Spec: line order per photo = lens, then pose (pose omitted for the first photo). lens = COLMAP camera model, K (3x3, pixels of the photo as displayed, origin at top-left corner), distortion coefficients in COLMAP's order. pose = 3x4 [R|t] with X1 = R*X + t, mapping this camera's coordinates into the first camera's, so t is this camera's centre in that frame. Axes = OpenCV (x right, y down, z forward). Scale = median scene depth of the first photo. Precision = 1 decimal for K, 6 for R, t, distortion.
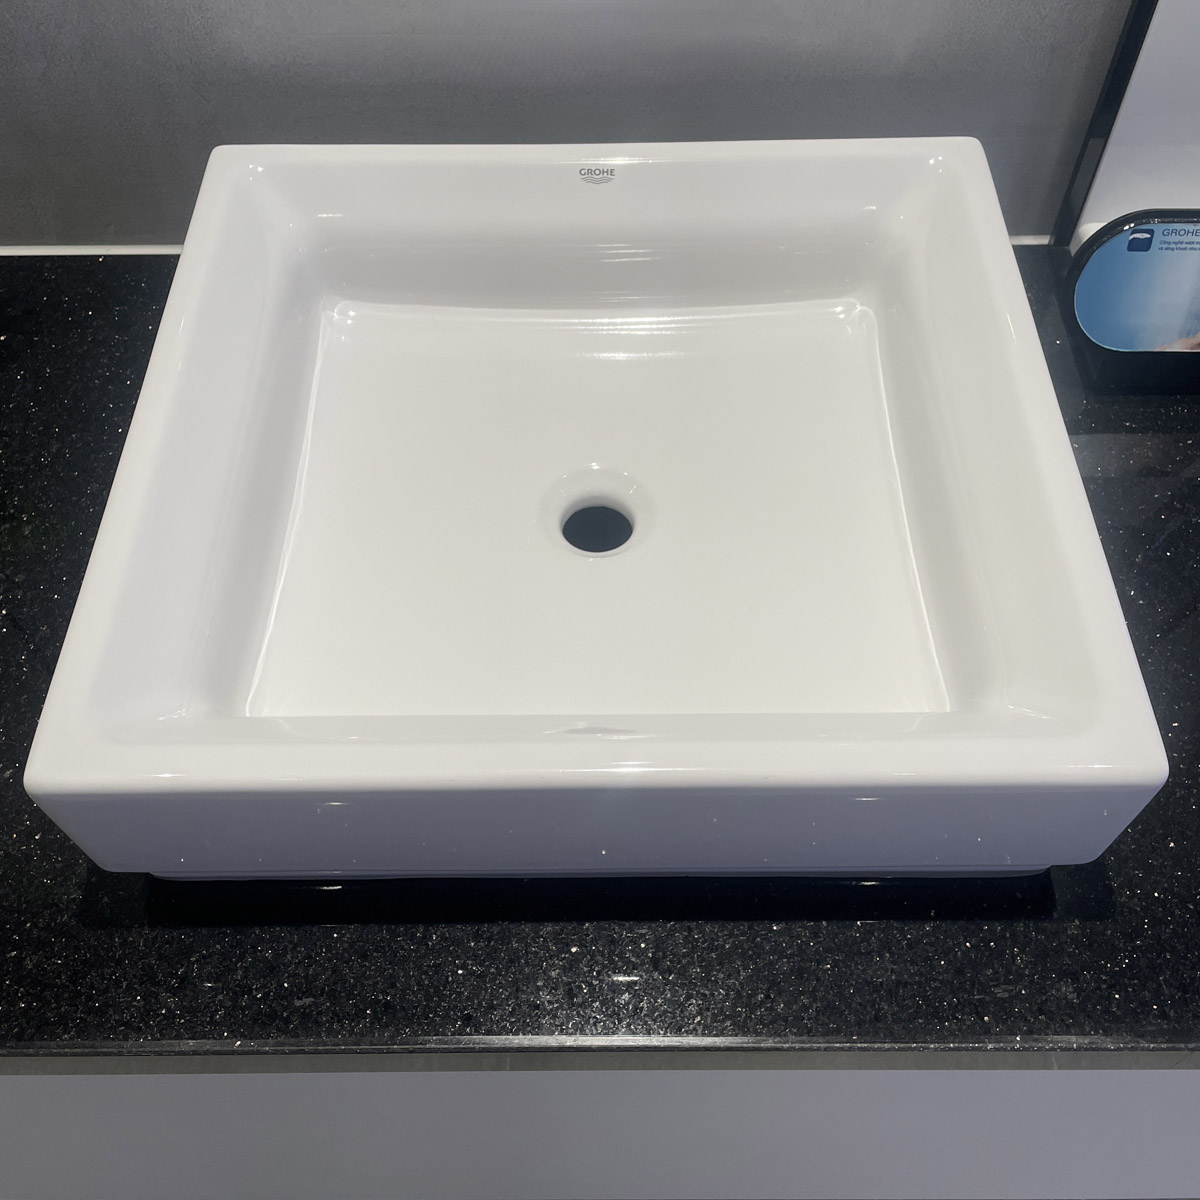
lens RADIAL K [[1223.3, 0, 600.0], [0, 1223.3, 600.0], [0, 0, 1]] dist [0.061782, -0.074558]
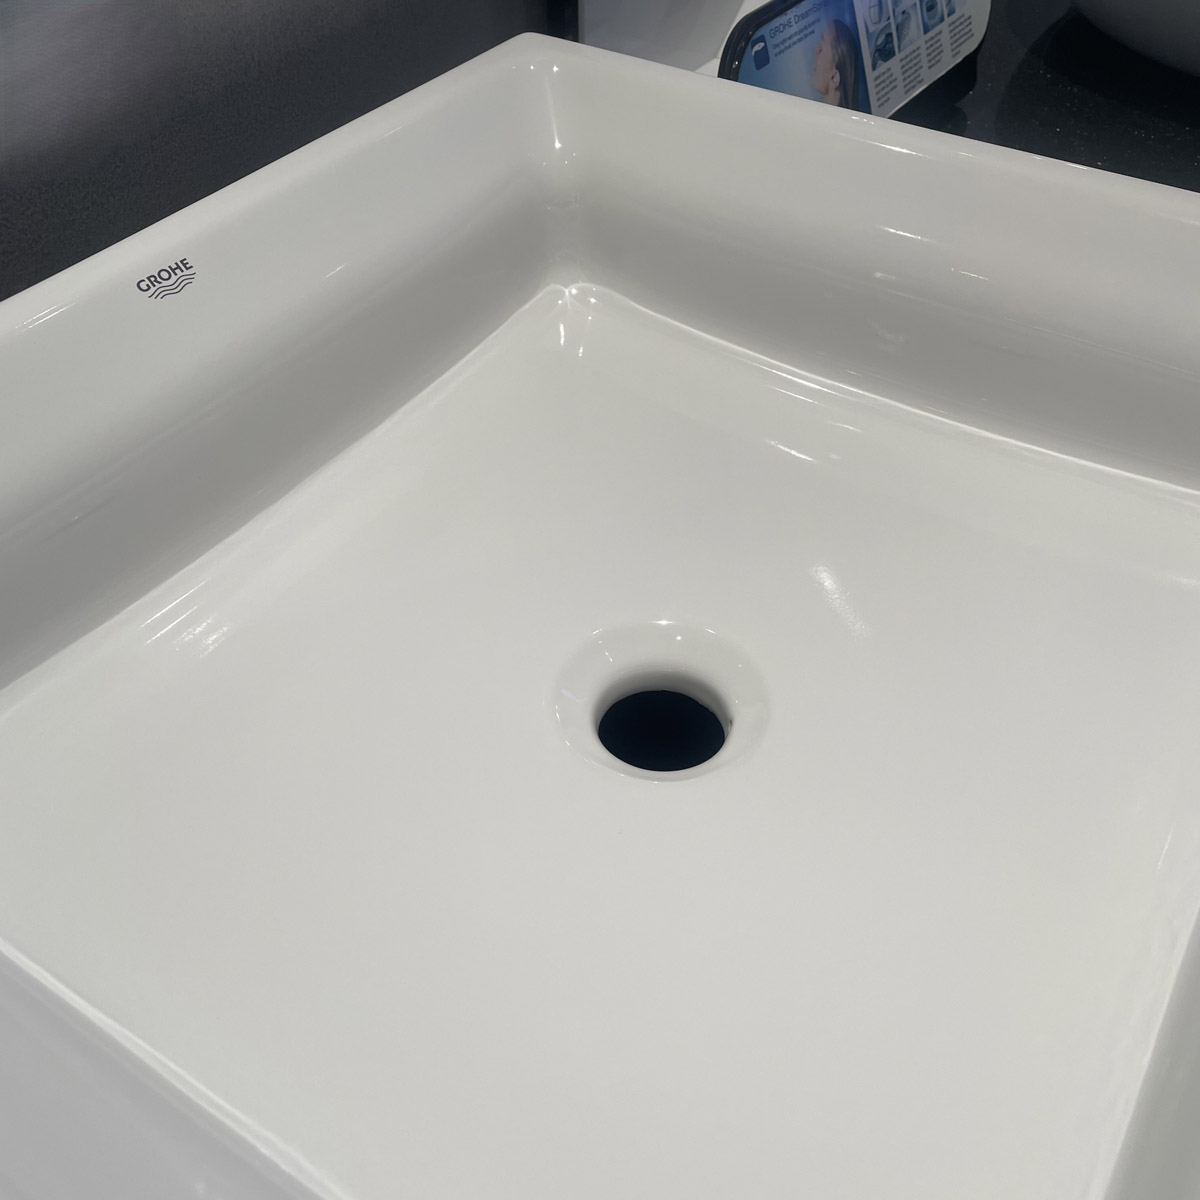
lens RADIAL K [[1223.3, 0, 600.0], [0, 1223.3, 600.0], [0, 0, 1]] dist [0.061782, -0.074558]
pose [[0.553020, -0.568963, 0.608647, -0.312916], [0.676779, 0.732838, 0.070132, -0.156293], [-0.485942, 0.373135, 0.790336, 0.547180]]
